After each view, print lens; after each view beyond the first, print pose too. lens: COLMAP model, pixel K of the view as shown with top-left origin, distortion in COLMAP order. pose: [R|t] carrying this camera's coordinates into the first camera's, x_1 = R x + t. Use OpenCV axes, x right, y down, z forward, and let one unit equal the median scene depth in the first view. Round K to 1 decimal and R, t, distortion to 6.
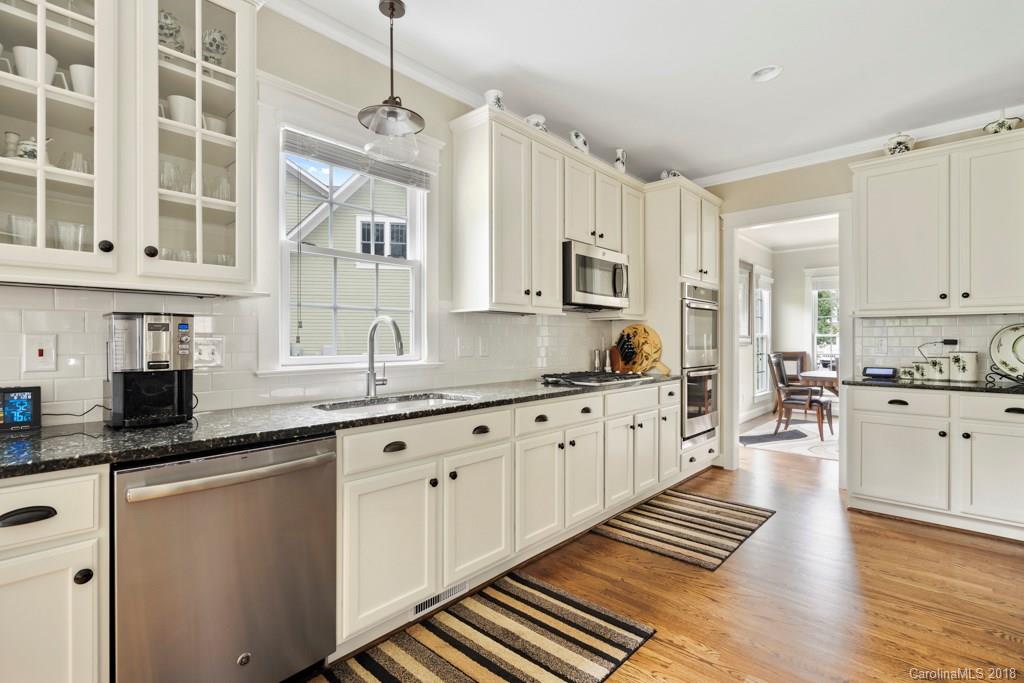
lens RADIAL K [[477.2, 0, 505.7], [0, 477.2, 340.1], [0, 0, 1]] dist [0.002318, 0.000566]
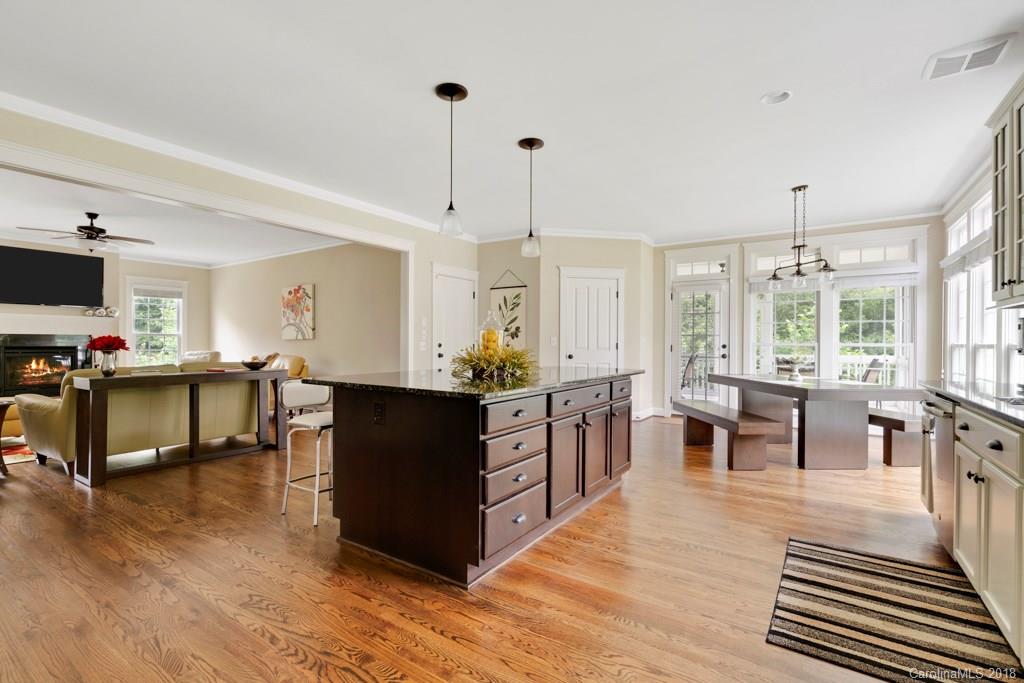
lens RADIAL K [[464.6, 0, 508.0], [0, 464.6, 340.3], [0, 0, 1]] dist [-0.002486, 0.000385]
pose [[-0.988534, -0.009724, -0.150683, 0.847585], [-0.009833, 0.999952, -0.000024, 0.024356], [0.150676, 0.001458, -0.988582, 1.611083]]
